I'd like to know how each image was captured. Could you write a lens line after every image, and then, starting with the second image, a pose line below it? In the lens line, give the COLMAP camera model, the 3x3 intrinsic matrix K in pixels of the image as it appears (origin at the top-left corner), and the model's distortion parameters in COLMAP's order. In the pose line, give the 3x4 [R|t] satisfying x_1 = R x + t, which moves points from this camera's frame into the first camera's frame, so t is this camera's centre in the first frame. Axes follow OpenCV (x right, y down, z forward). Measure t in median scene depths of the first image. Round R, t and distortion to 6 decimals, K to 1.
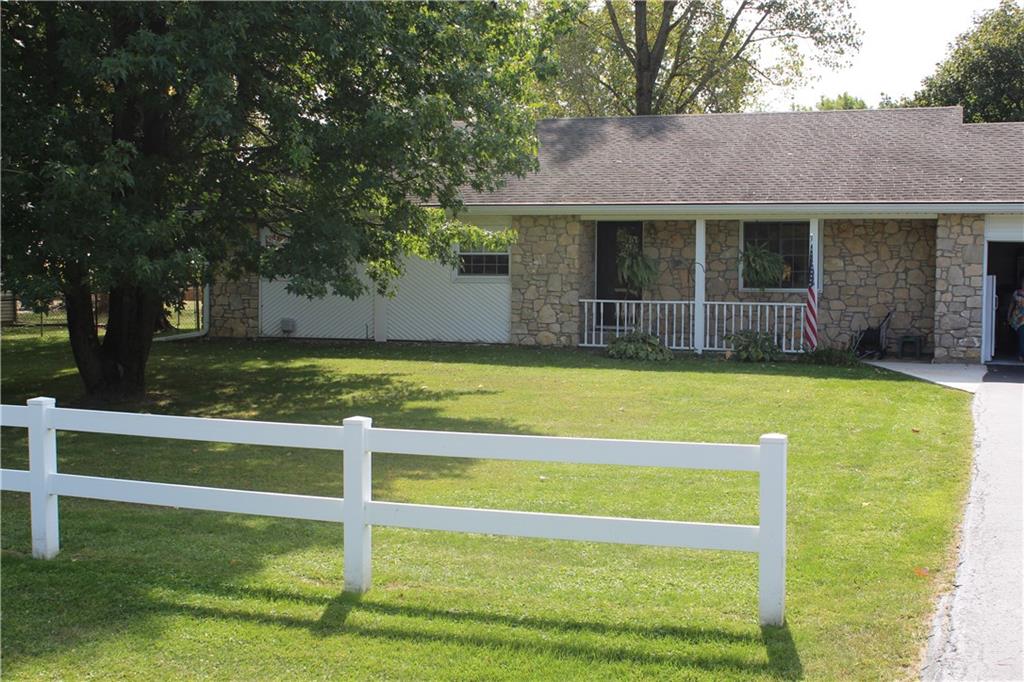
lens RADIAL K [[1319.2, 0, 542.2], [0, 1319.2, 340.8], [0, 0, 1]] dist [-0.043023, 0.000000]
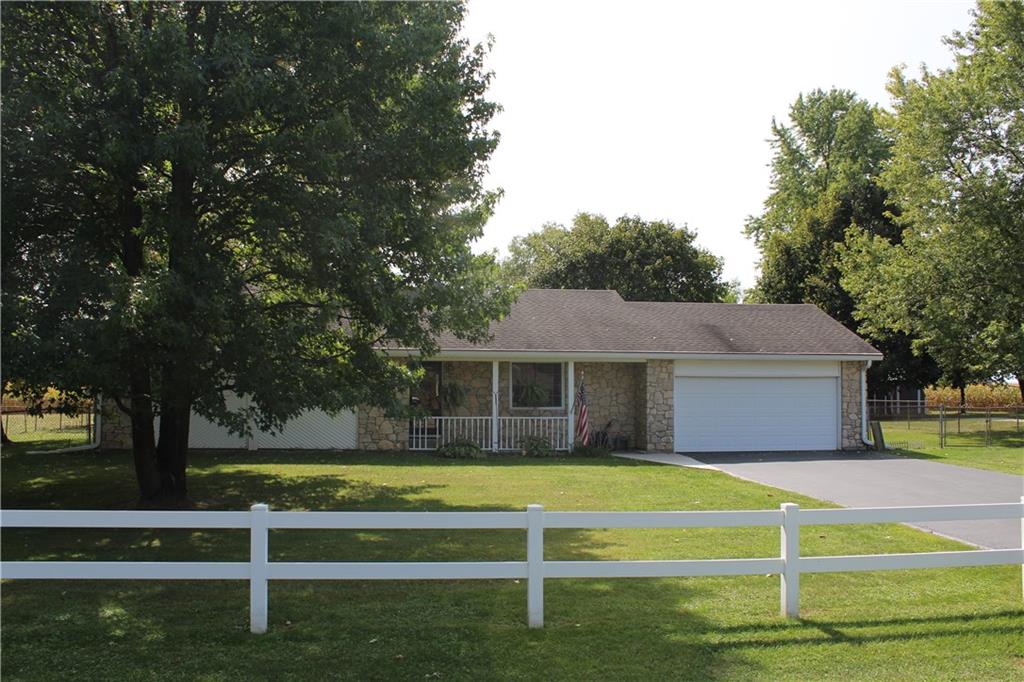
lens RADIAL K [[925.2, 0, 509.9], [0, 925.2, 350.7], [0, 0, 1]] dist [-0.126575, 0.017279]
pose [[0.912859, 0.013078, 0.408066, -0.284943], [0.025730, 0.995657, -0.089468, -0.010733], [-0.407464, 0.092171, 0.908558, 0.051619]]
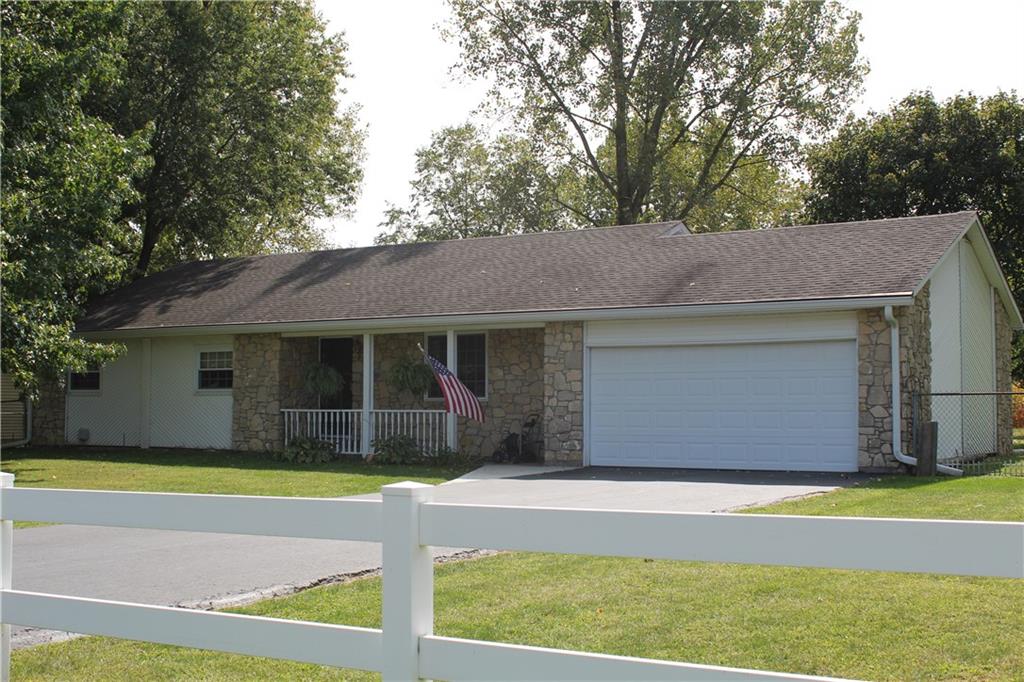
lens RADIAL K [[1319.2, 0, 510.6], [0, 1319.2, 334.4], [0, 0, 1]] dist [-0.043023, 0.000000]
pose [[0.965166, -0.021052, -0.260791, 0.513473], [-0.007963, 0.993932, -0.109705, 0.026345], [0.261518, 0.107960, 0.959142, -0.011104]]
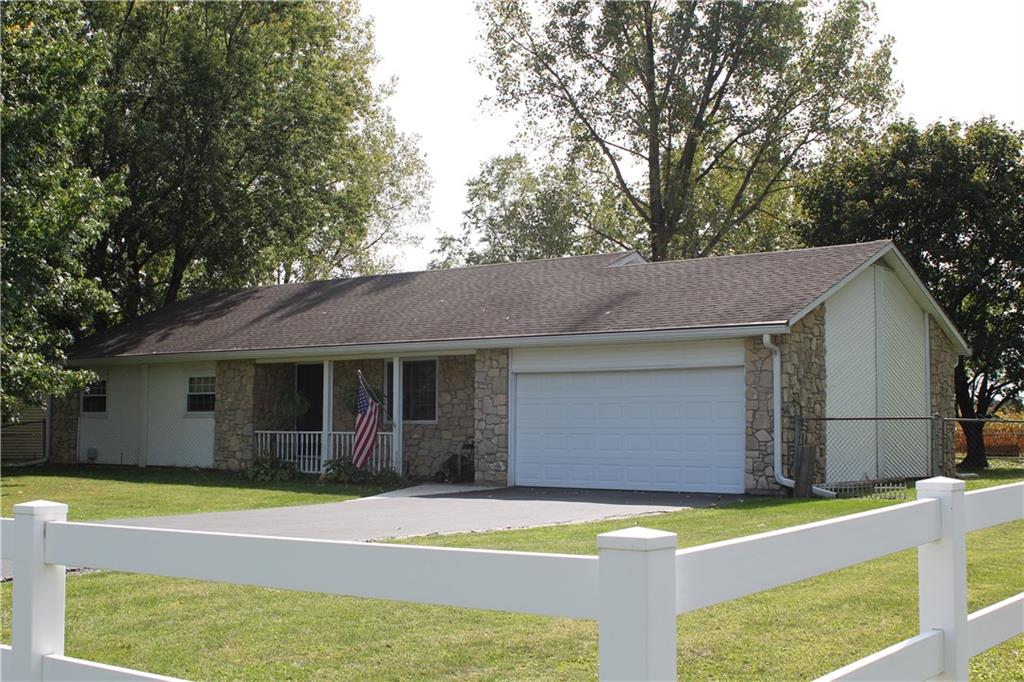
lens RADIAL K [[1319.2, 0, 510.1], [0, 1319.2, 343.6], [0, 0, 1]] dist [-0.043023, 0.000000]
pose [[0.934093, -0.026476, -0.356047, 0.677312], [-0.016729, 0.992906, -0.117722, 0.026541], [0.356637, 0.115920, 0.927023, -0.016803]]
